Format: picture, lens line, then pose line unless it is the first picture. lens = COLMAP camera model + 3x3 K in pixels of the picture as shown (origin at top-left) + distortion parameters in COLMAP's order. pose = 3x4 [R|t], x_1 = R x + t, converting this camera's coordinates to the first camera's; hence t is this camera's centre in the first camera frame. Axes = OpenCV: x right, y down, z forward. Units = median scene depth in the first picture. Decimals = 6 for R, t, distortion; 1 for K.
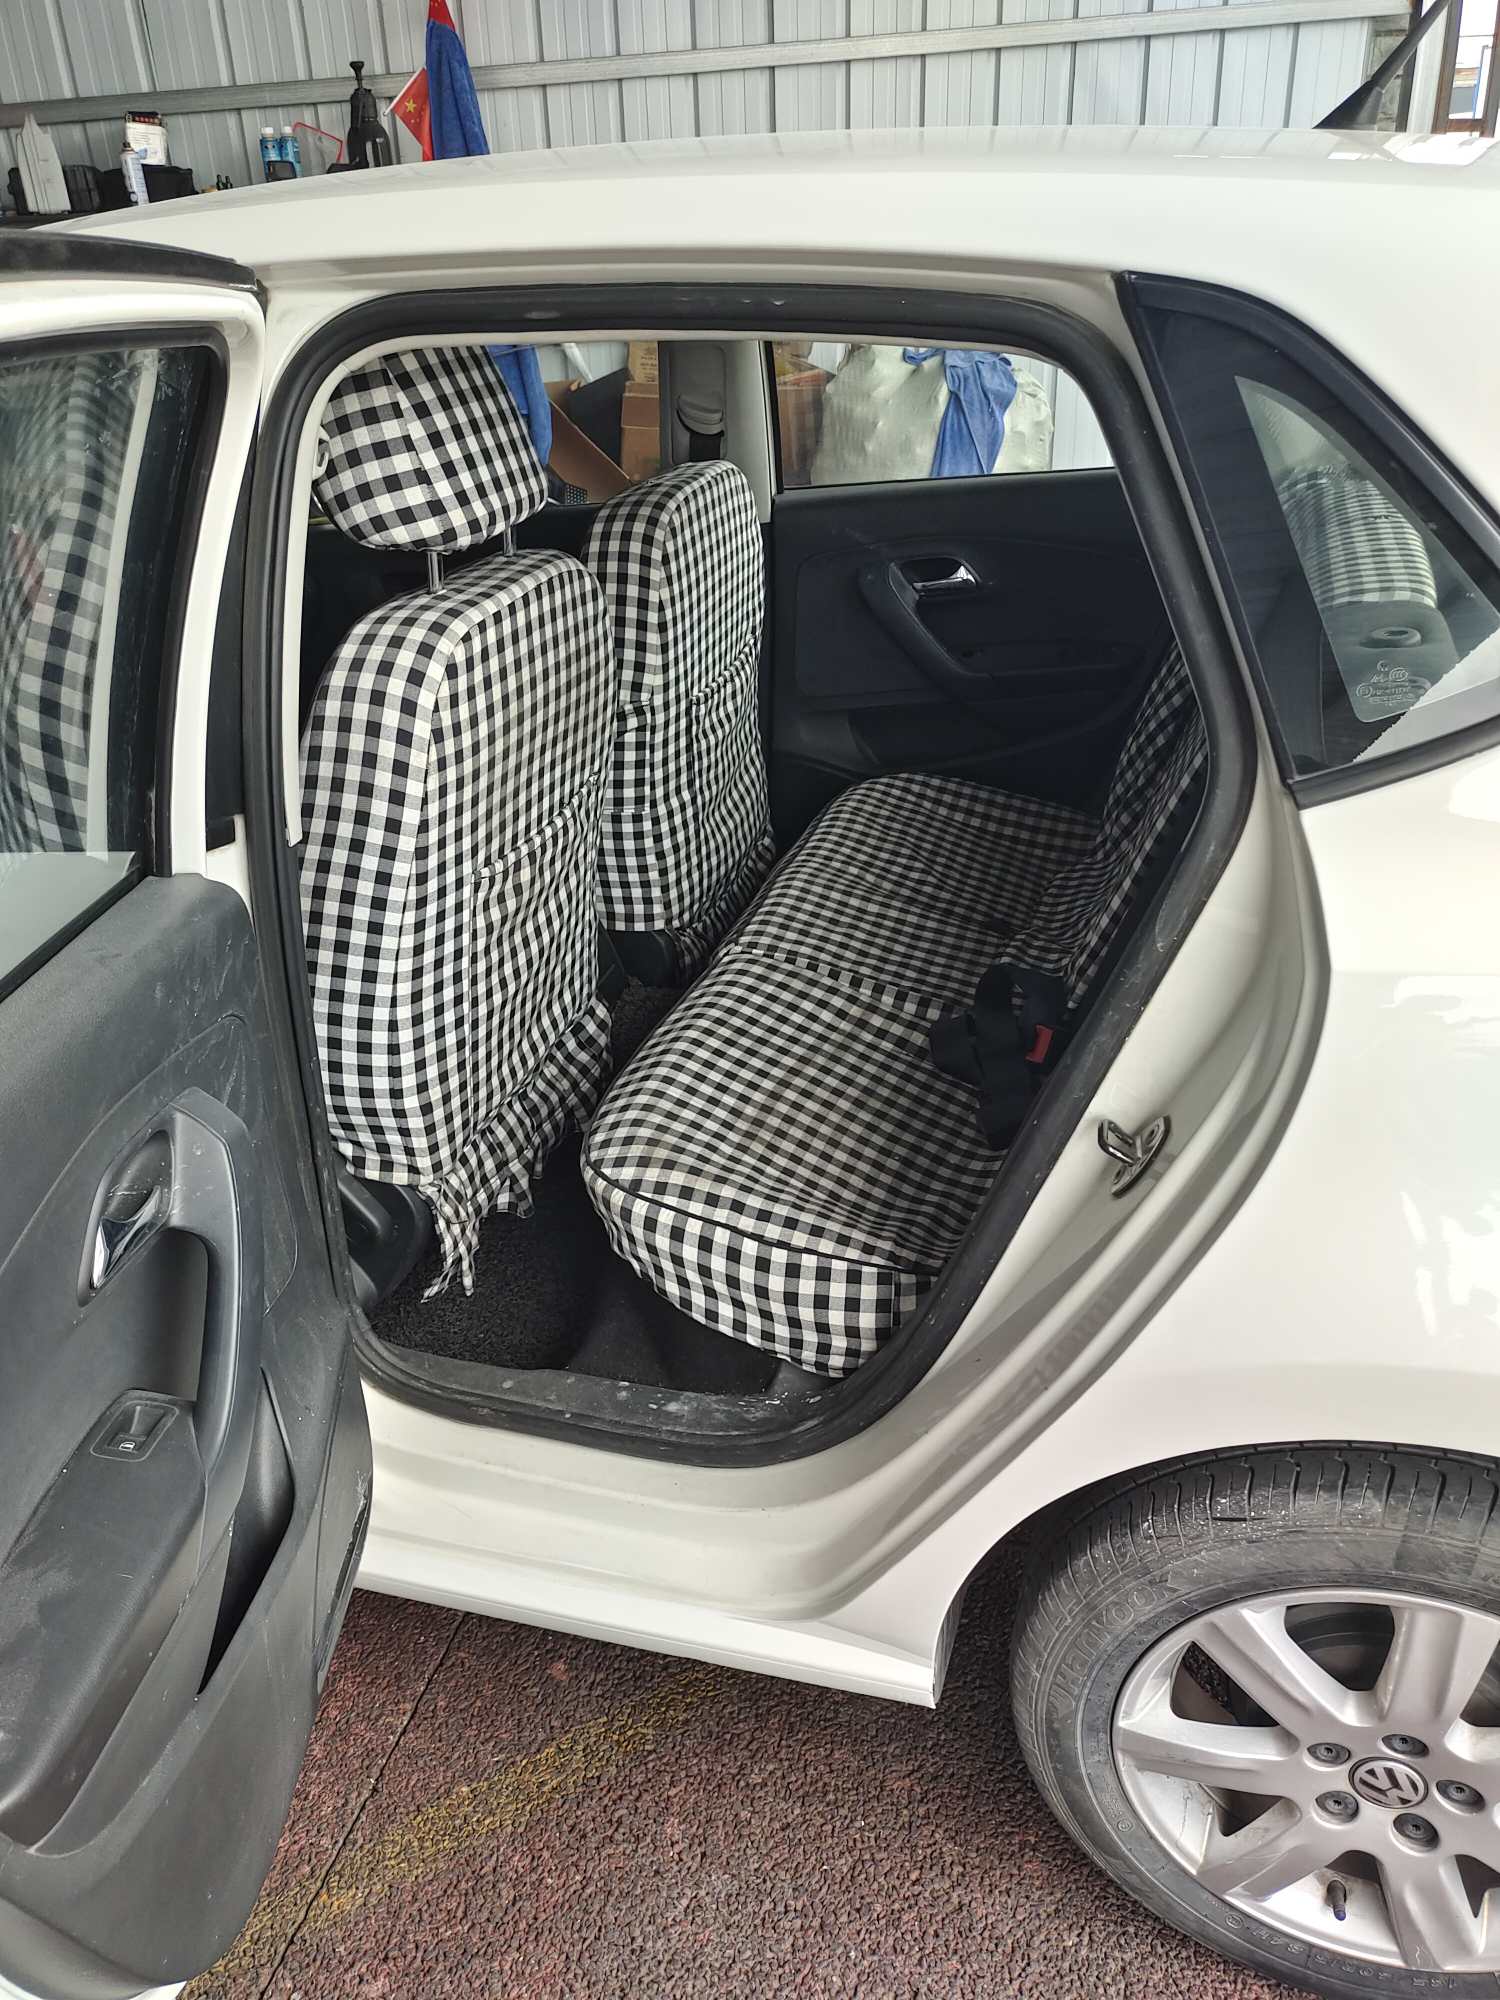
lens RADIAL K [[1521.7, 0, 733.2], [0, 1521.7, 1002.4], [0, 0, 1]] dist [0.052844, -0.058986]
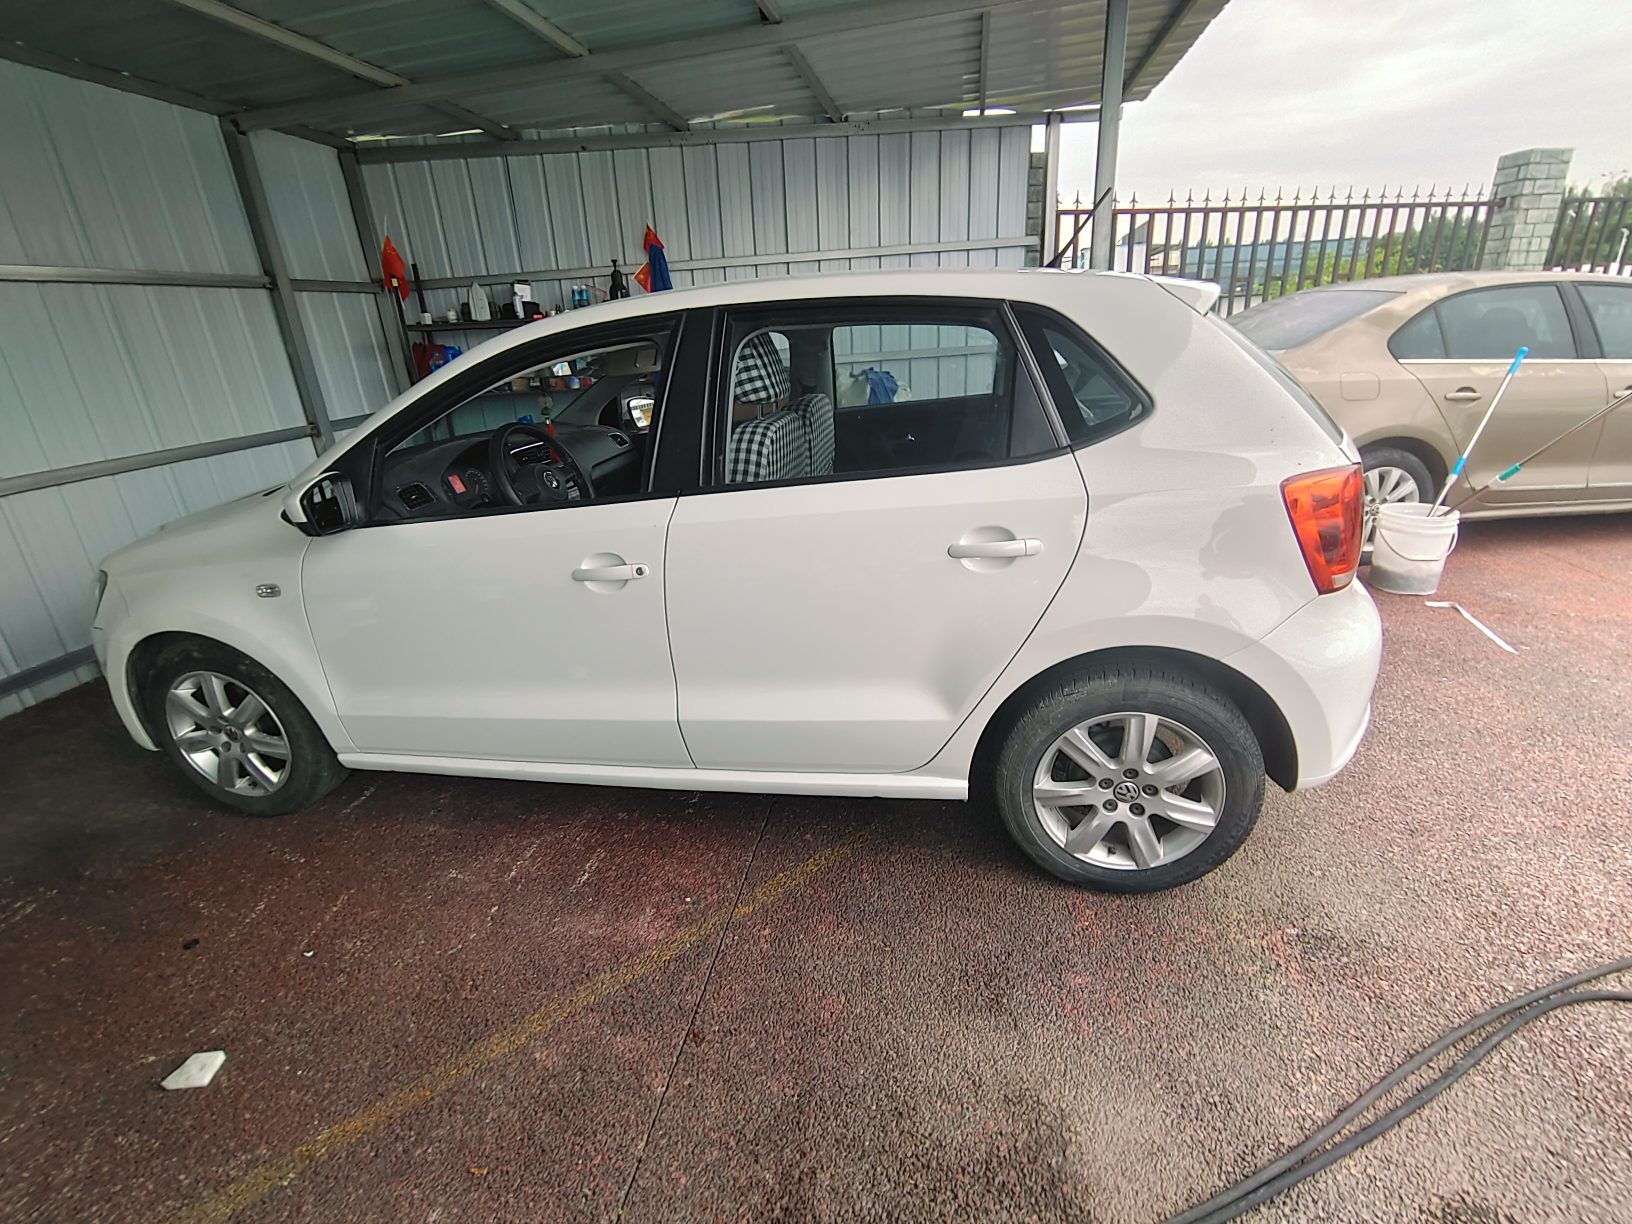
lens RADIAL K [[775.9, 0, 821.2], [0, 775.9, 610.2], [0, 0, 1]] dist [-0.021364, 0.000287]
pose [[0.992687, -0.046646, 0.111342, -0.272492], [0.060891, 0.989880, -0.128181, 0.287668], [-0.104236, 0.134023, 0.985481, -0.398054]]
